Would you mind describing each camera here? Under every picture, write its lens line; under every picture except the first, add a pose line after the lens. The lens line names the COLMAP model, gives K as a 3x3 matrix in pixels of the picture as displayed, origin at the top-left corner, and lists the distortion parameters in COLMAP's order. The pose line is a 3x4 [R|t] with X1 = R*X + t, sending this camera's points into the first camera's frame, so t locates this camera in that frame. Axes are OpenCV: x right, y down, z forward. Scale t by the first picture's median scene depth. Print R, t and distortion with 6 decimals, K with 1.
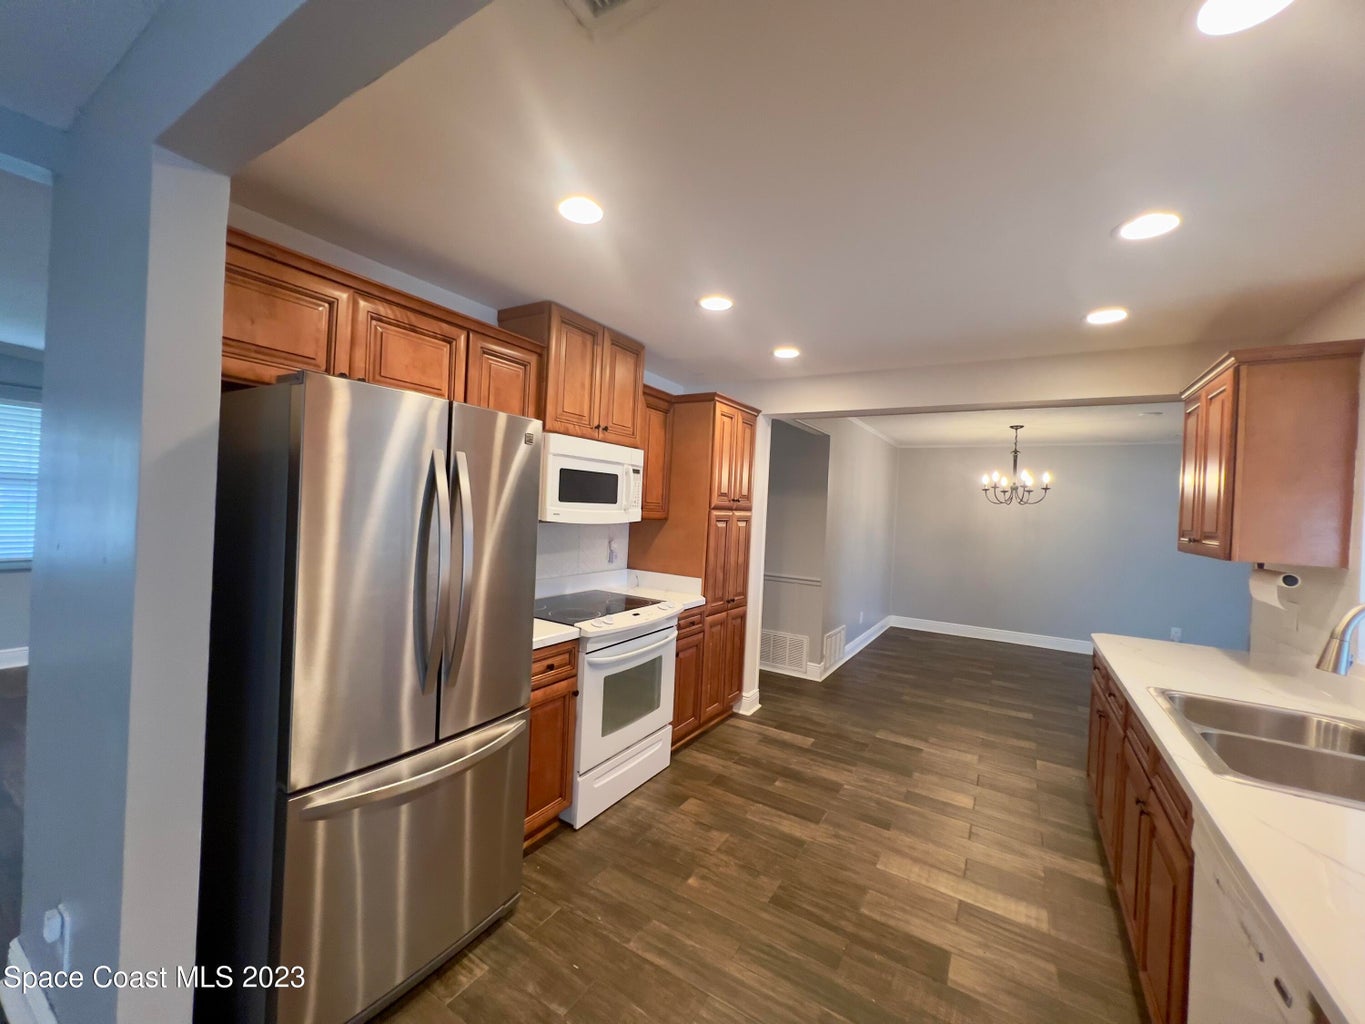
lens RADIAL K [[546.2, 0, 678.3], [0, 546.2, 510.0], [0, 0, 1]] dist [-0.002978, 0.000653]
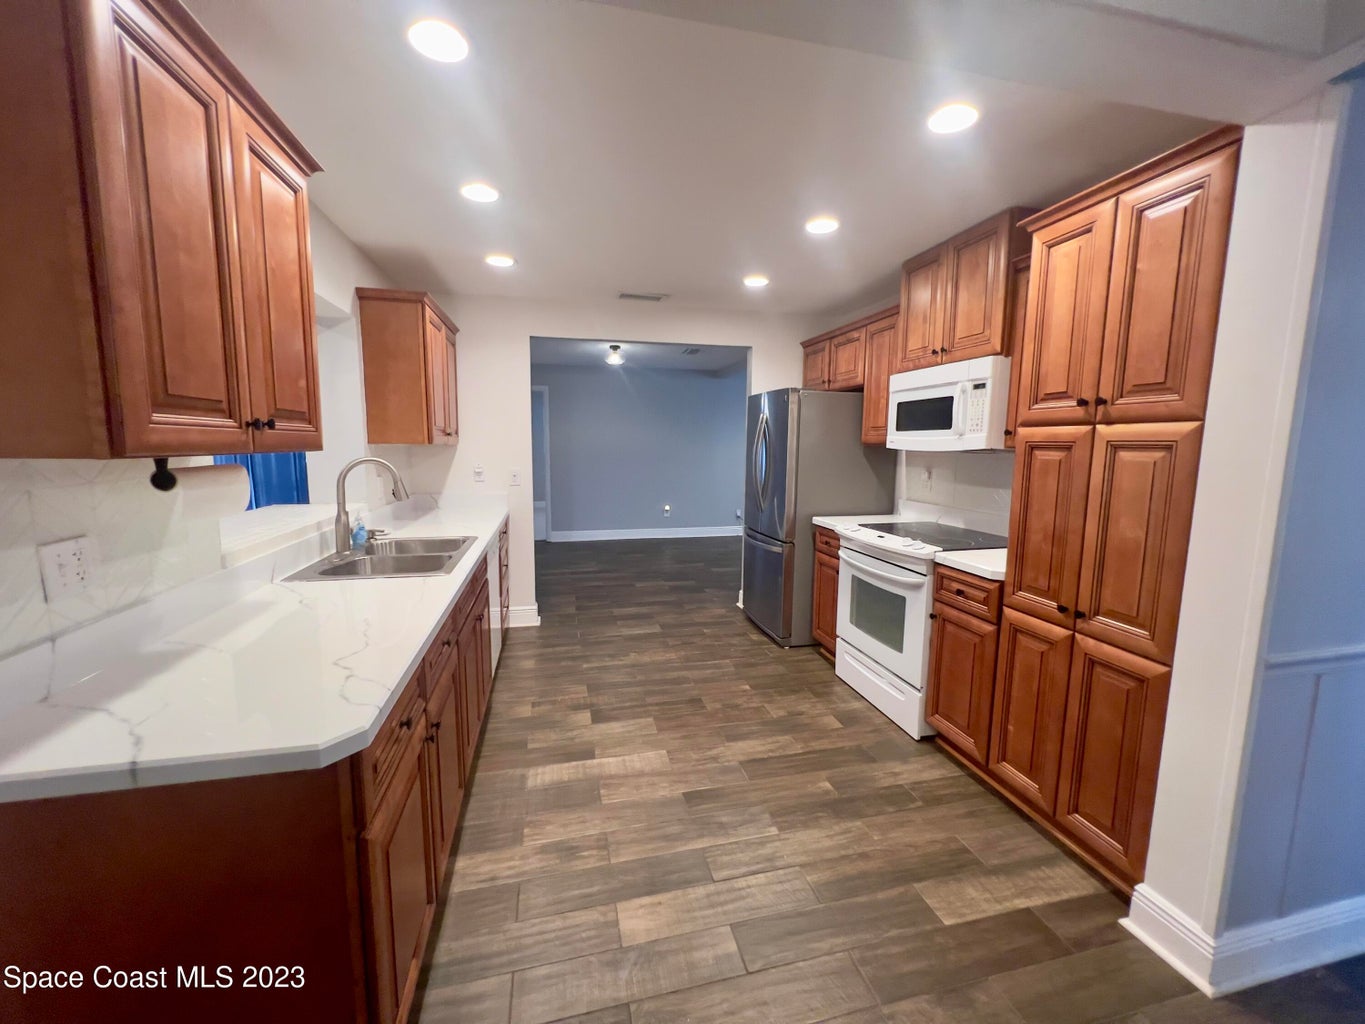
lens RADIAL K [[546.2, 0, 682.3], [0, 546.2, 509.6], [0, 0, 1]] dist [-0.002978, 0.000653]
pose [[-0.706253, 0.032197, -0.707227, 0.951549], [-0.046610, 0.994683, 0.091830, 0.066065], [0.706424, 0.097819, -0.700997, 1.514235]]
